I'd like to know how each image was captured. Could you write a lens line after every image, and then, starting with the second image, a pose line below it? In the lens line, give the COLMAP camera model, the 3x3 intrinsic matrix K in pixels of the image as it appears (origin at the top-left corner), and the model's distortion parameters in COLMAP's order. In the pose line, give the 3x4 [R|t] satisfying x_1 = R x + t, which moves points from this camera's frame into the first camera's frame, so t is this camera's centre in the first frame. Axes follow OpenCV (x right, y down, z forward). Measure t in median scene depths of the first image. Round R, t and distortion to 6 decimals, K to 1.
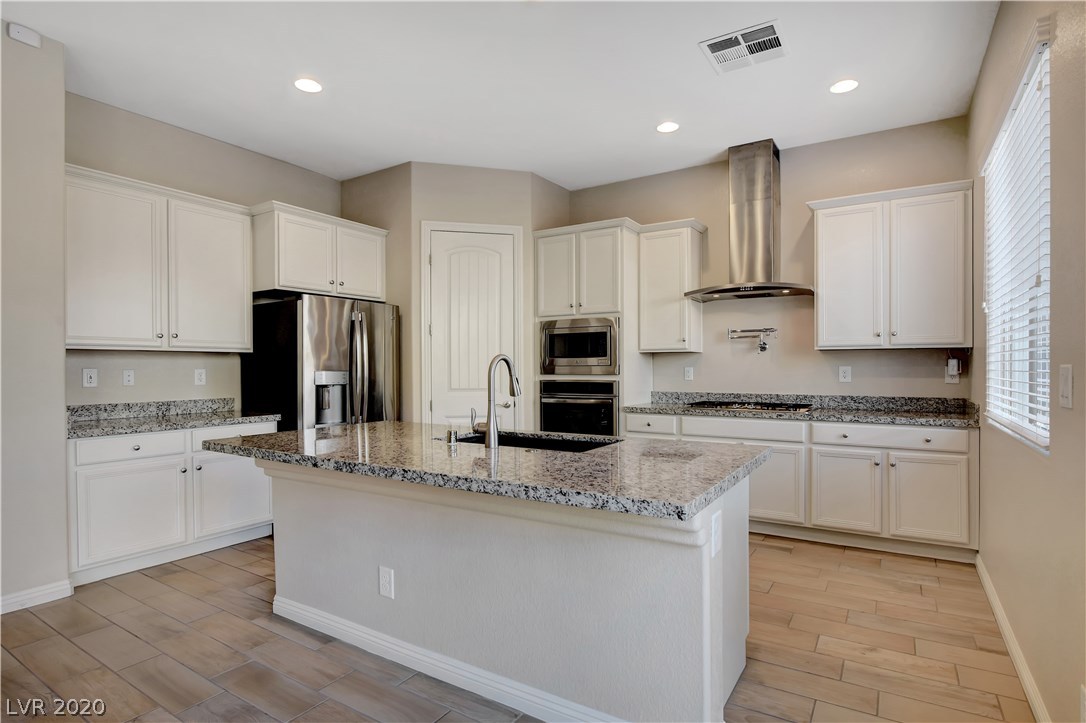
lens RADIAL K [[547.8, 0, 540.5], [0, 547.8, 366.1], [0, 0, 1]] dist [-0.028304, 0.000203]
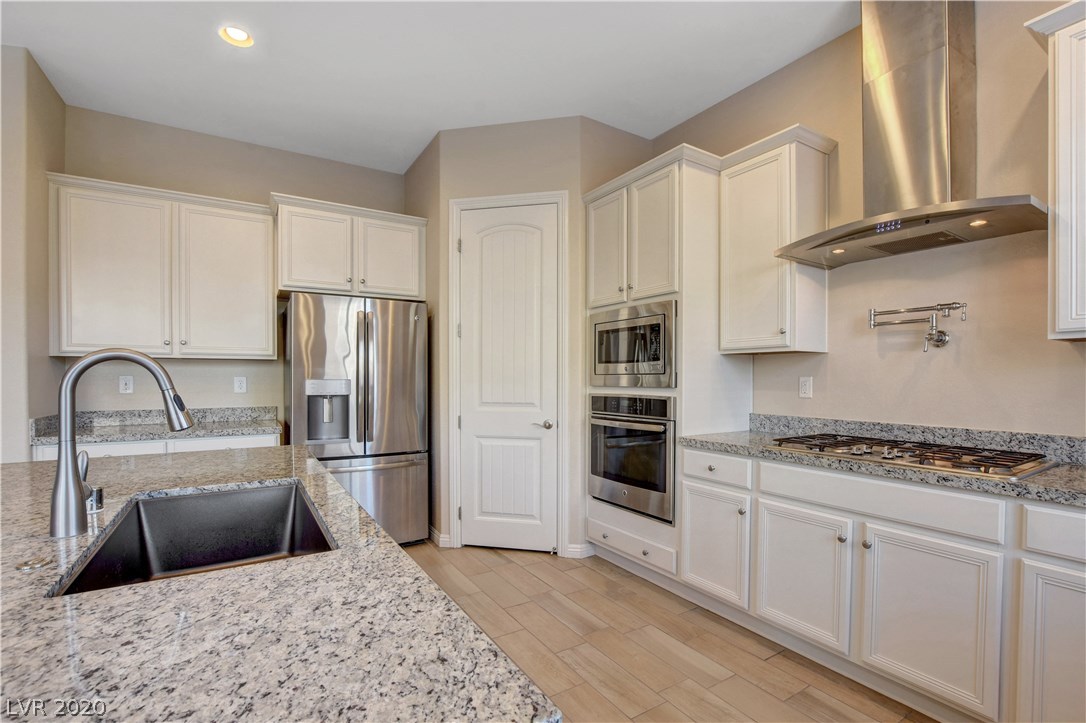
lens RADIAL K [[486.6, 0, 569.8], [0, 486.6, 381.7], [0, 0, 1]] dist [-0.030016, 0.003921]
pose [[0.913224, 0.008300, -0.407373, 0.283225], [-0.002920, 0.999900, 0.013827, 0.000774], [0.407447, -0.011438, 0.913157, 0.444220]]
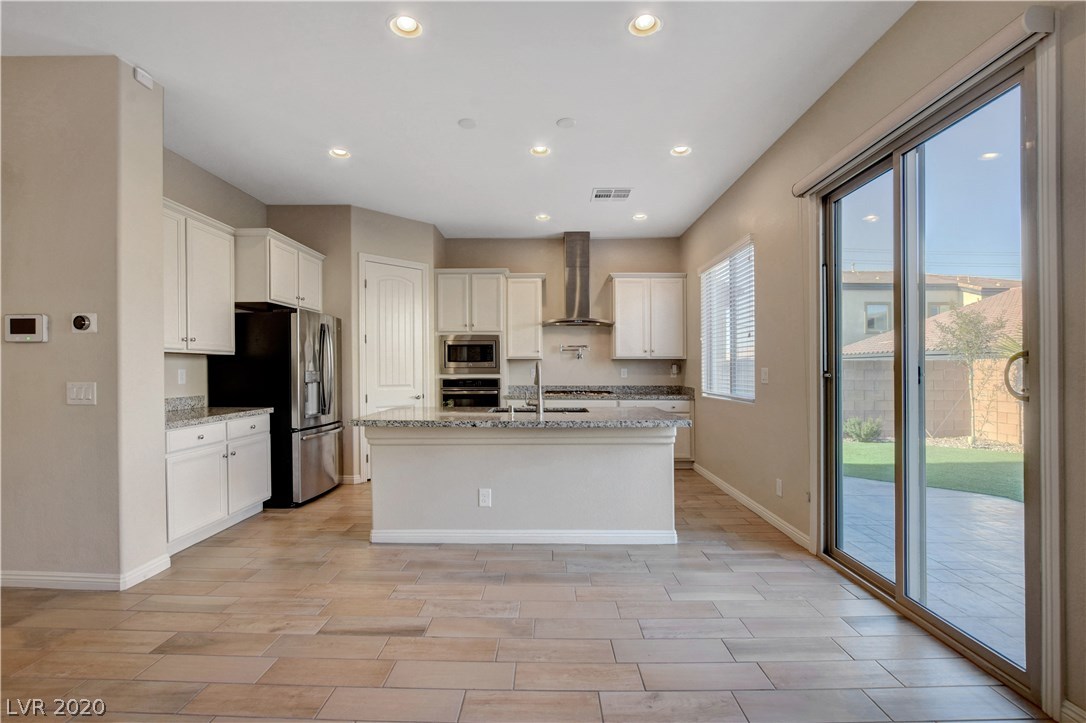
lens RADIAL K [[486.6, 0, 539.2], [0, 486.6, 363.5], [0, 0, 1]] dist [-0.030016, 0.003921]
pose [[0.852513, 0.008440, 0.522638, -0.489008], [-0.003535, 0.999940, -0.010382, 0.001018], [-0.522694, 0.007003, 0.852491, -0.190172]]
